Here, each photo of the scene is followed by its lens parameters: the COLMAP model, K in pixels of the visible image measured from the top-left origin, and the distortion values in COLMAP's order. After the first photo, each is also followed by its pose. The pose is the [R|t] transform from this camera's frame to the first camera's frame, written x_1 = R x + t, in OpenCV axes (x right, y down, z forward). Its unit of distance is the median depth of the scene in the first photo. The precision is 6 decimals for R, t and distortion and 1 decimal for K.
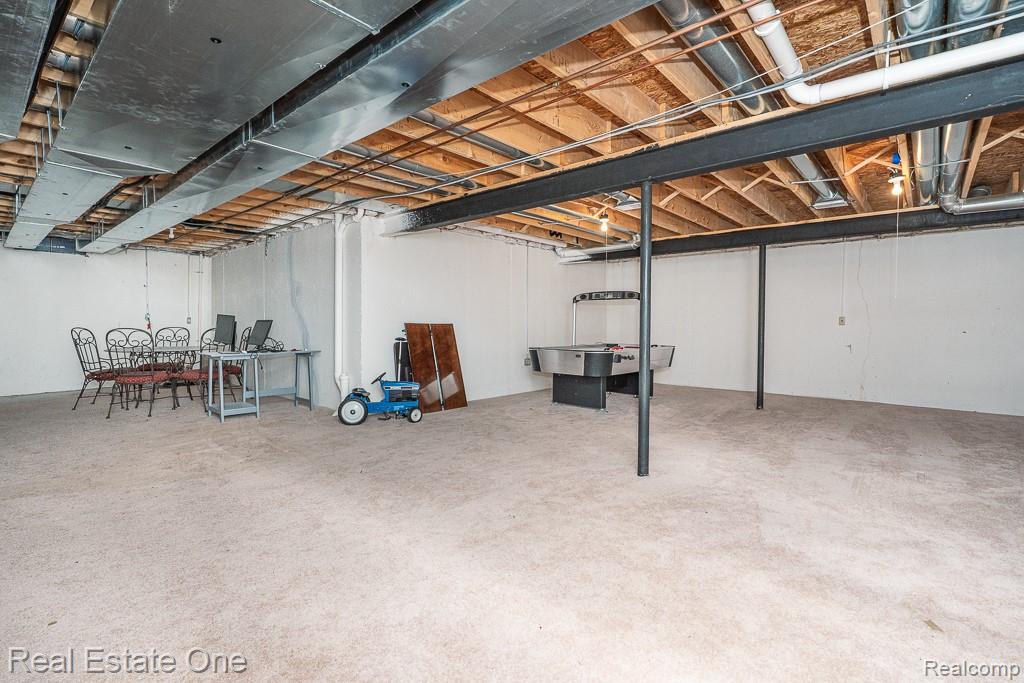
lens RADIAL K [[474.6, 0, 510.5], [0, 474.6, 336.4], [0, 0, 1]] dist [0.000379, -0.000067]
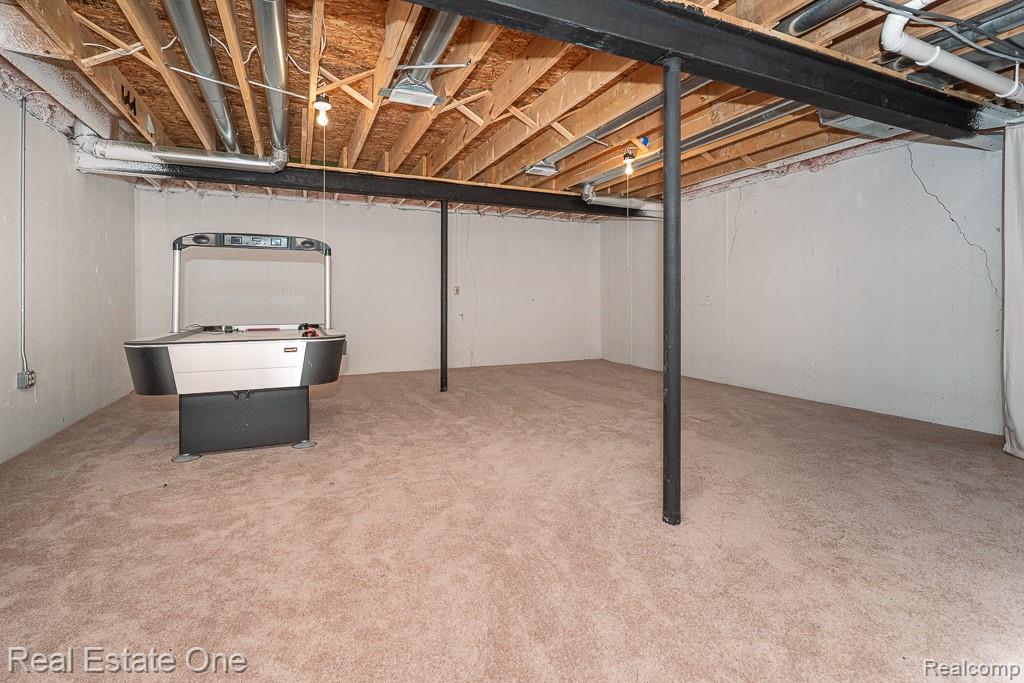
lens RADIAL K [[474.6, 0, 514.4], [0, 474.6, 296.6], [0, 0, 1]] dist [0.000379, -0.000067]
pose [[0.412465, 0.001913, 0.910971, -0.208509], [0.028913, 0.999467, -0.015190, -0.001539], [-0.910514, 0.032604, 0.412190, 0.522661]]
